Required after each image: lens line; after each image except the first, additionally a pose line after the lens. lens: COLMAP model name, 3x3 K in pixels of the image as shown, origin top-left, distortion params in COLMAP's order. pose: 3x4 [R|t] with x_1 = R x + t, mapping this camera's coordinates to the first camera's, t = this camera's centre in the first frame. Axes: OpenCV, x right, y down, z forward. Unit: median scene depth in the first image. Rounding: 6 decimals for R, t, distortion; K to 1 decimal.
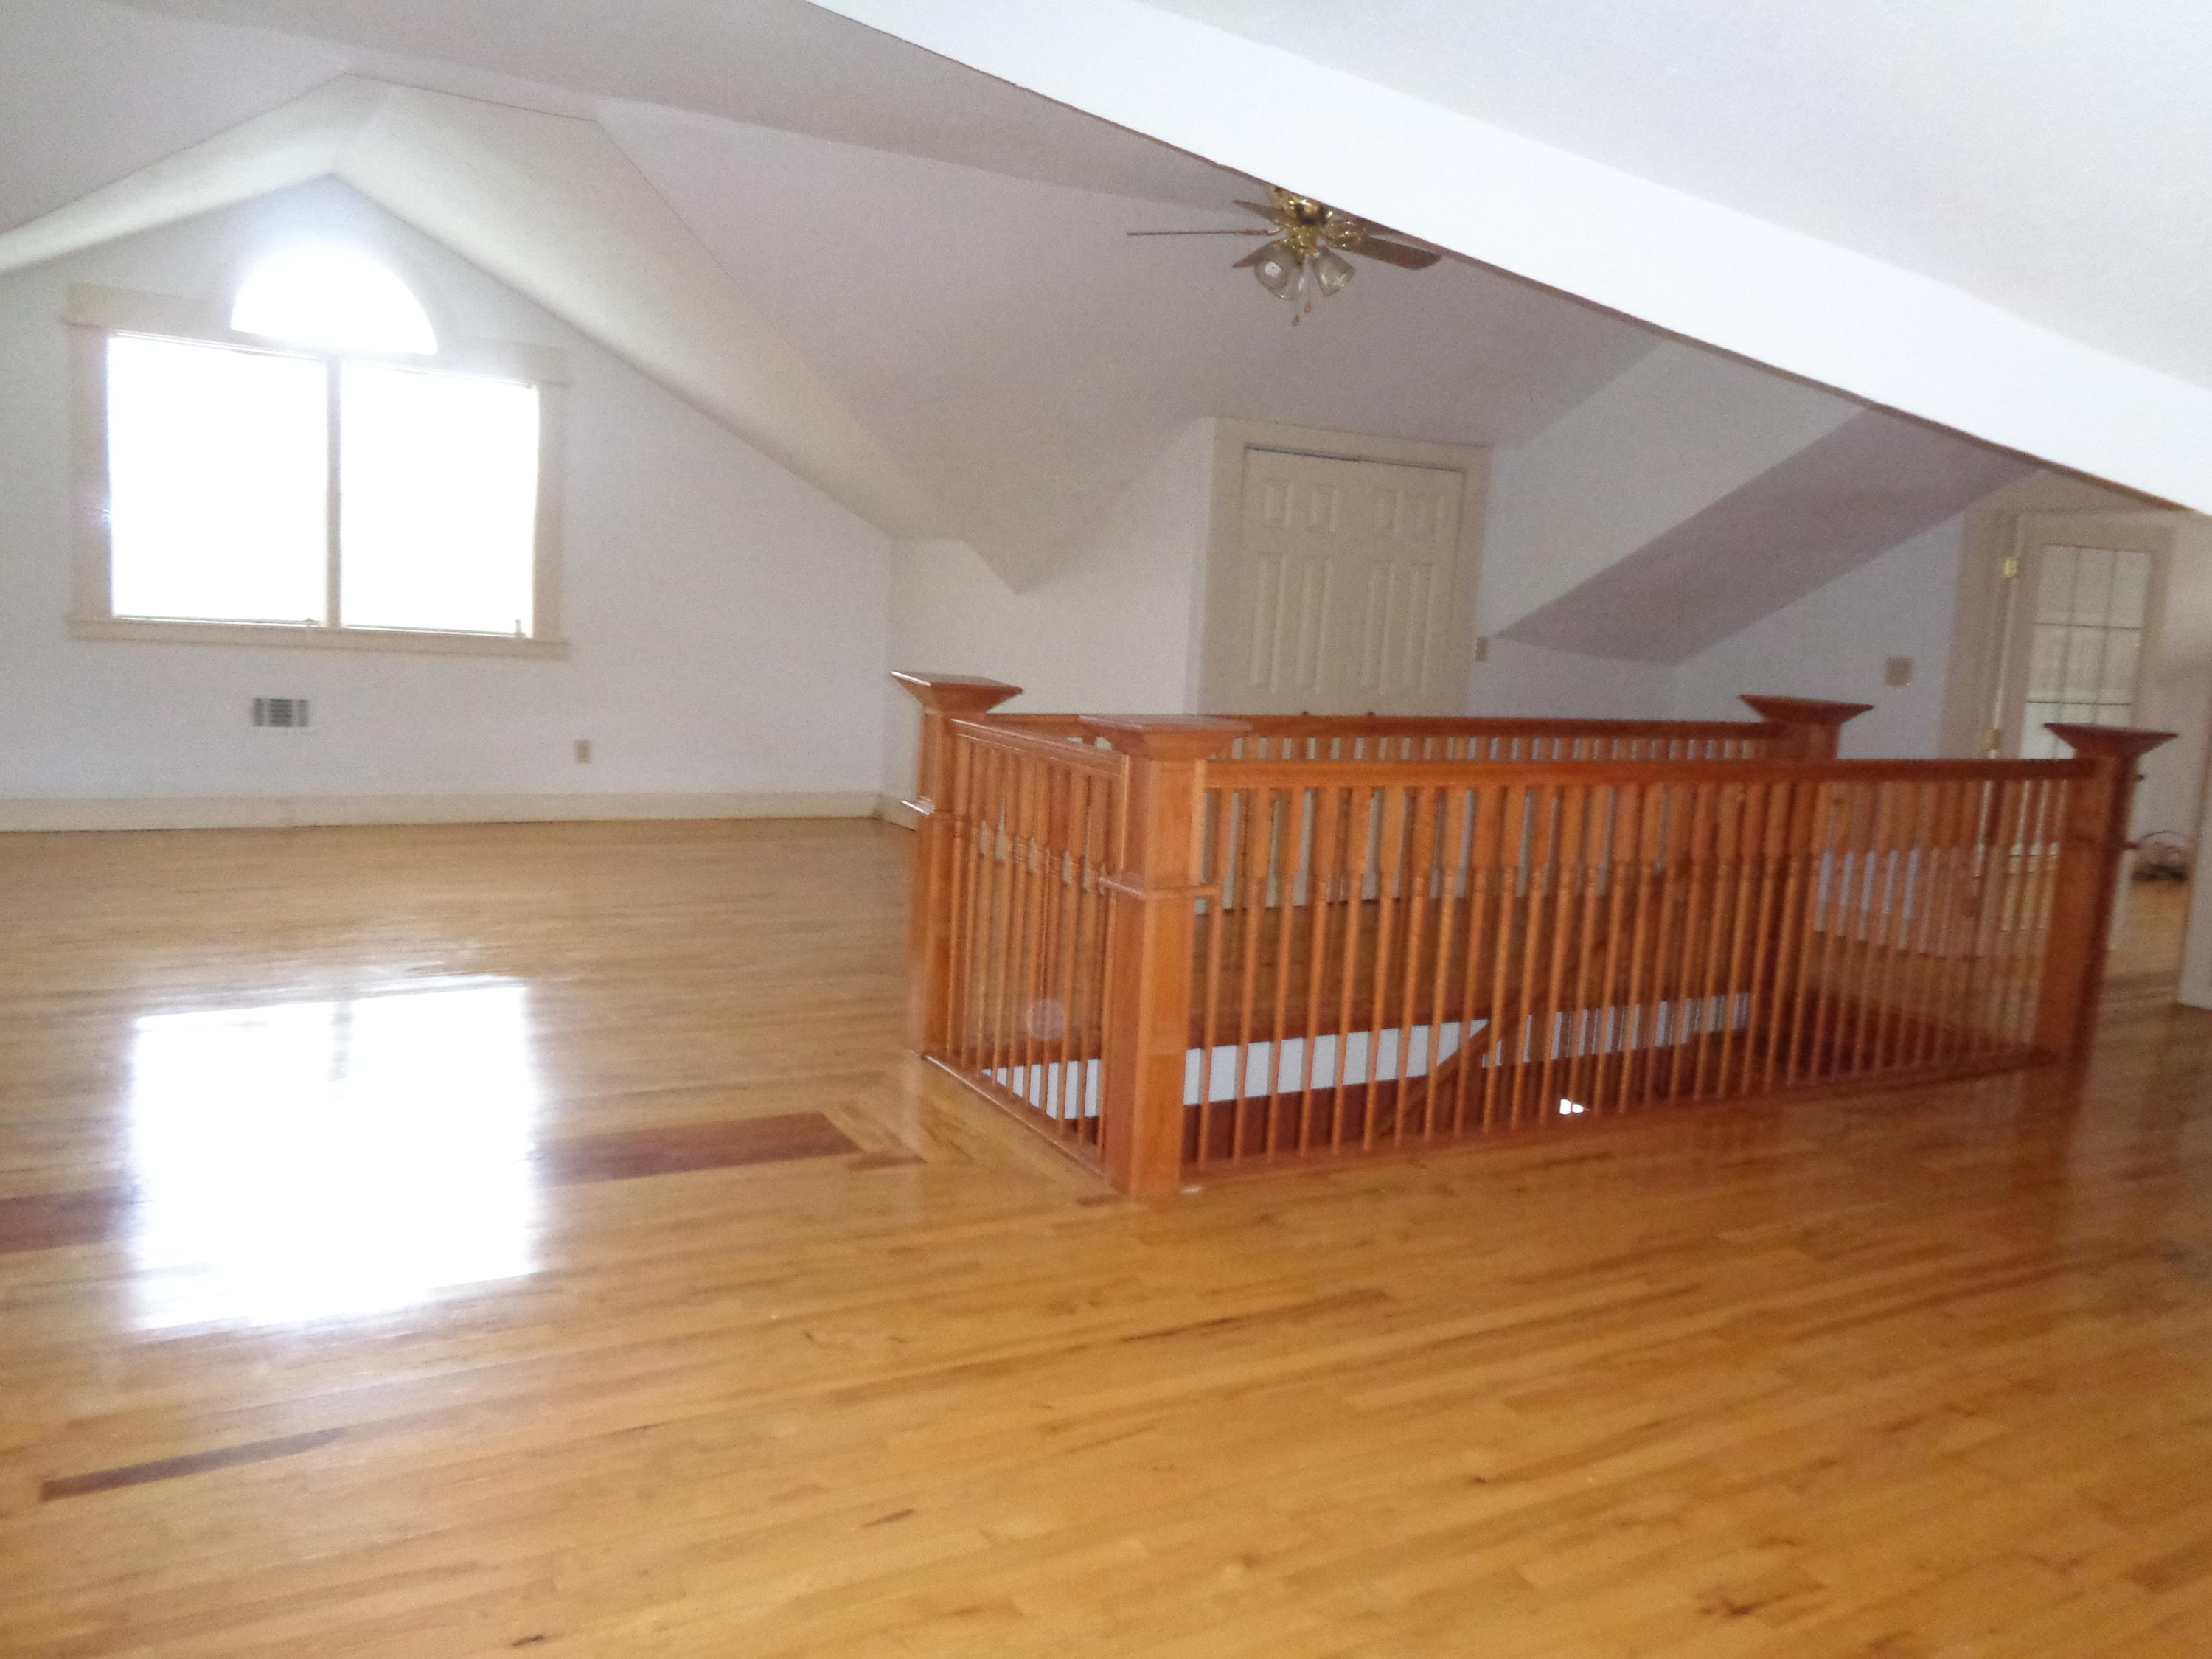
lens RADIAL K [[1683.7, 0, 1116.3], [0, 1683.7, 835.8], [0, 0, 1]] dist [0.008389, 0.011521]
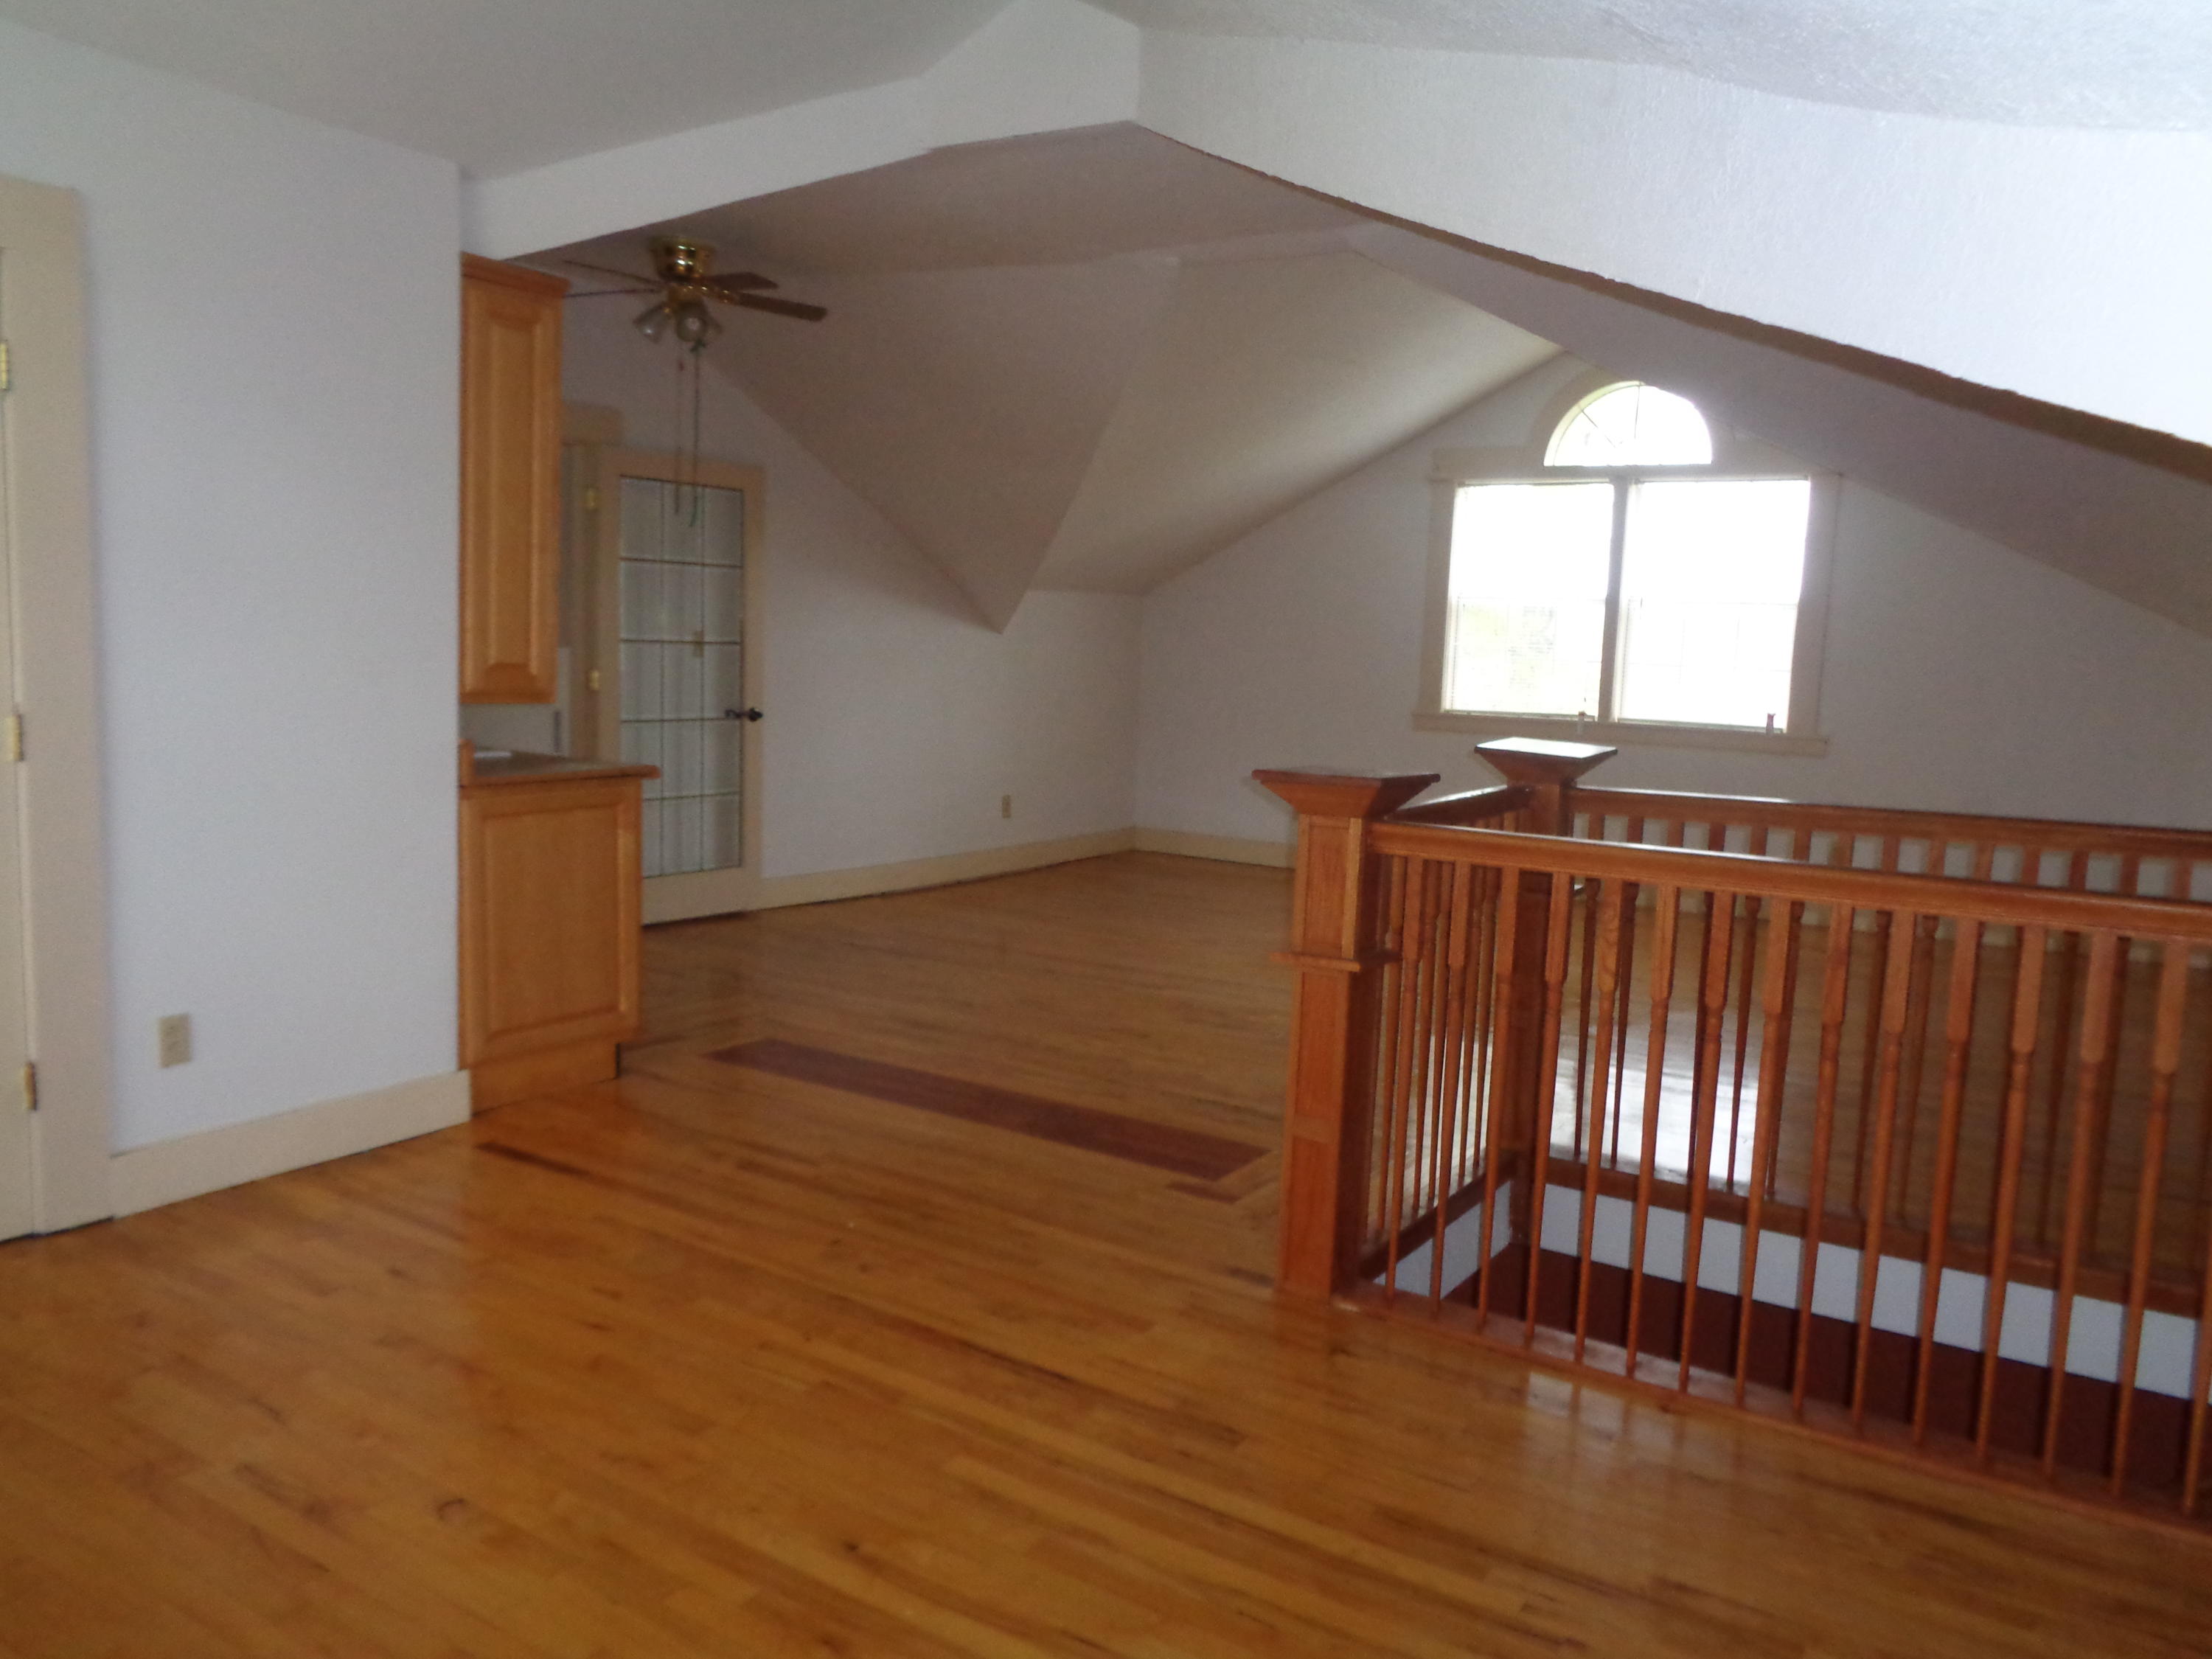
lens RADIAL K [[1683.7, 0, 1113.9], [0, 1683.7, 829.7], [0, 0, 1]] dist [0.008389, 0.011521]
pose [[0.428106, 0.056130, -0.901984, 0.772370], [-0.129369, 0.991596, 0.000305, -0.021569], [0.894421, 0.116559, 0.431770, 0.479088]]
